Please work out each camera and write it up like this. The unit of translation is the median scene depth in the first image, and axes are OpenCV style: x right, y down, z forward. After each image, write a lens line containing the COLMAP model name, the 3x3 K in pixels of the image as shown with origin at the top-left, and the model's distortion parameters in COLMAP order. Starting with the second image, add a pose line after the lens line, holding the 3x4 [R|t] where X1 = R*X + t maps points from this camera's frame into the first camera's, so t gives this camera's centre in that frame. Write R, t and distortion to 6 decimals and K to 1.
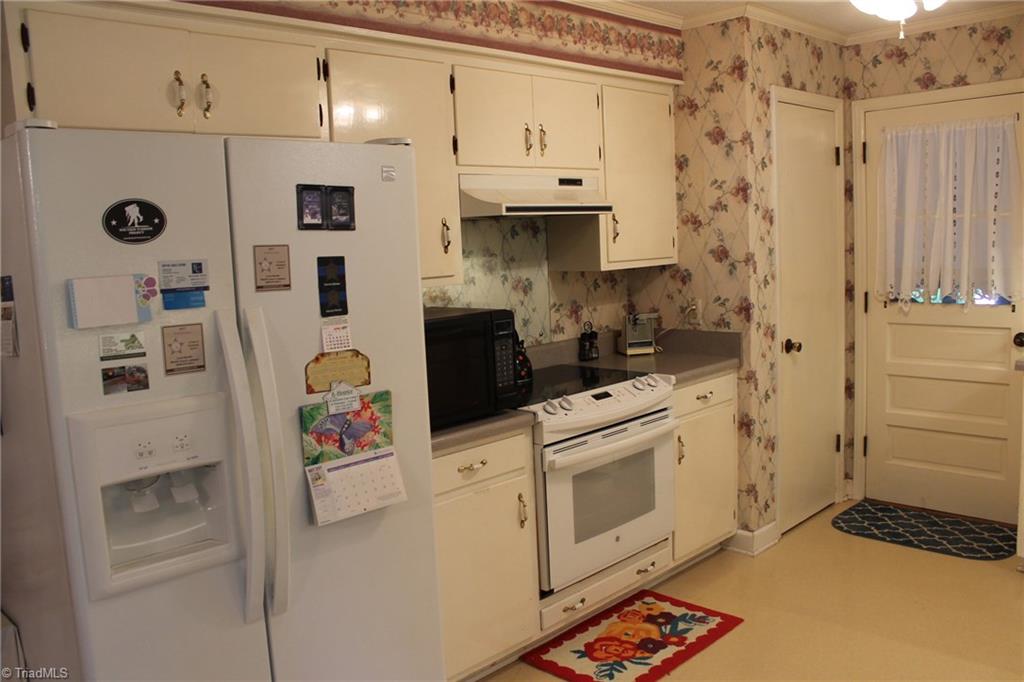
lens RADIAL K [[863.9, 0, 521.7], [0, 863.9, 345.2], [0, 0, 1]] dist [-0.174602, 0.163816]
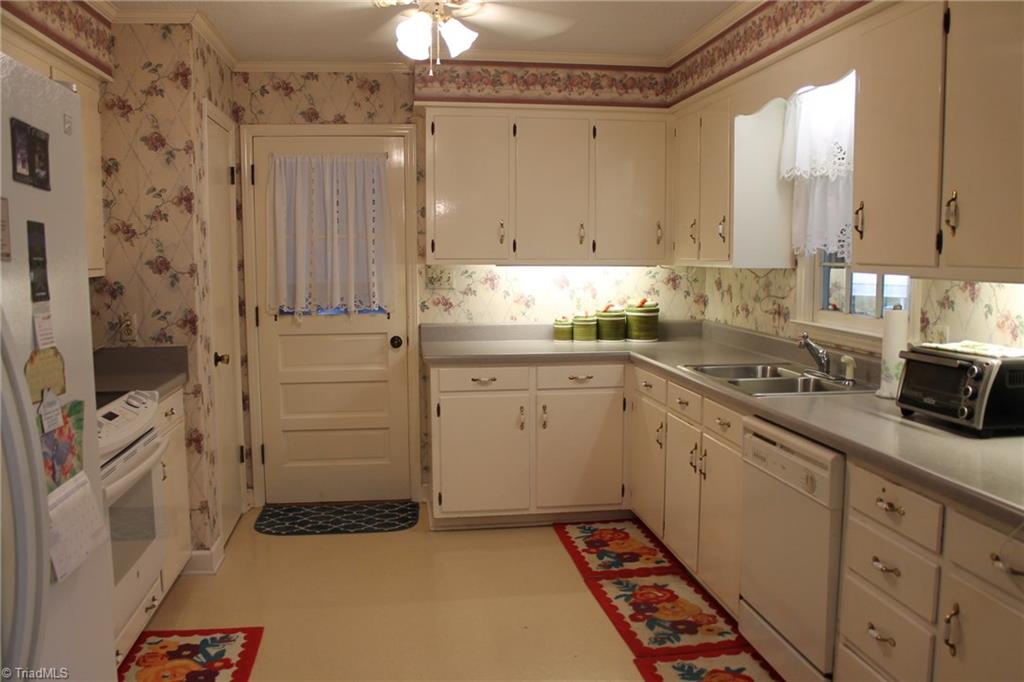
lens RADIAL K [[863.9, 0, 521.7], [0, 863.9, 345.2], [0, 0, 1]] dist [-0.174602, 0.163816]
pose [[0.600222, -0.042191, 0.798720, -0.275323], [0.080116, 0.996757, -0.007554, 0.021765], [-0.795811, 0.068524, 0.601656, 0.115930]]
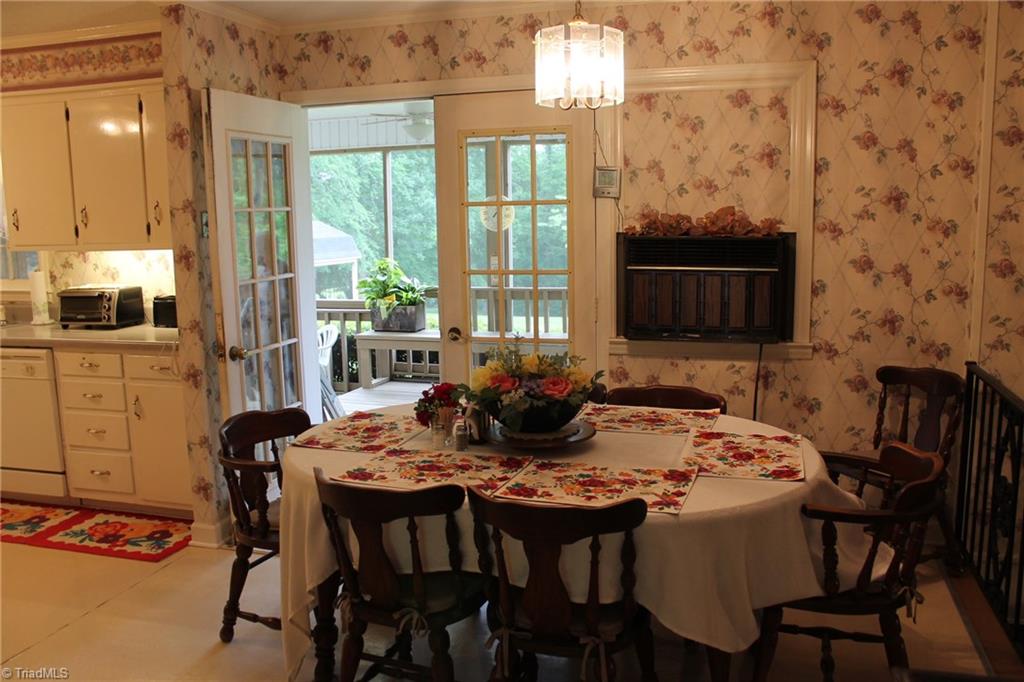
lens RADIAL K [[863.9, 0, 521.7], [0, 863.9, 345.2], [0, 0, 1]] dist [-0.174602, 0.163816]
pose [[-0.480101, -0.083827, 0.873199, -1.186583], [0.152488, 0.972293, 0.177181, 0.003823], [-0.863858, 0.218217, -0.454017, 0.320567]]
